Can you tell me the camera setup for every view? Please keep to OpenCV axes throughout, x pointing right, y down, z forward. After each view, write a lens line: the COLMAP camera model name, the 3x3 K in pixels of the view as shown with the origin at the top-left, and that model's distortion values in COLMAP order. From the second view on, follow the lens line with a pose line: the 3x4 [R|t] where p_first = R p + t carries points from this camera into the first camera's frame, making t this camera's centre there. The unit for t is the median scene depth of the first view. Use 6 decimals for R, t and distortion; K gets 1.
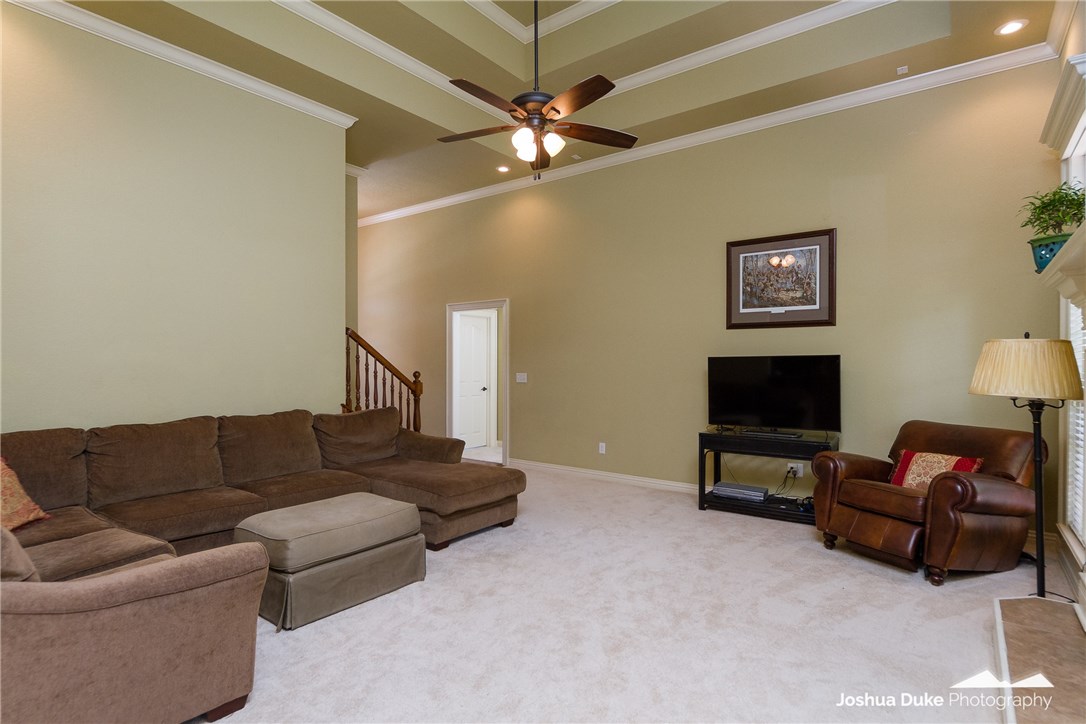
lens RADIAL K [[569.7, 0, 543.0], [0, 569.7, 362.0], [0, 0, 1]] dist [0.001941, 0.000086]
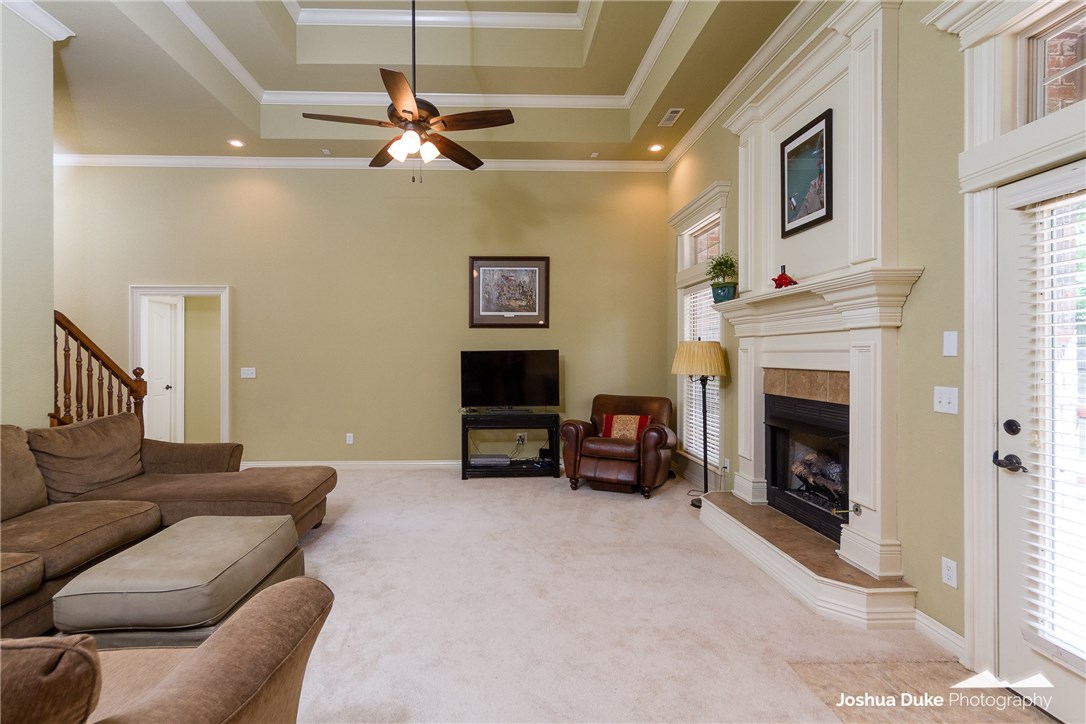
lens RADIAL K [[505.9, 0, 541.5], [0, 505.9, 353.6], [0, 0, 1]] dist [-0.000355, -0.000033]
pose [[0.763973, -0.000928, 0.645247, -0.280265], [0.003015, 0.999993, -0.002132, -0.000431], [-0.645241, 0.003574, 0.763971, 0.089543]]
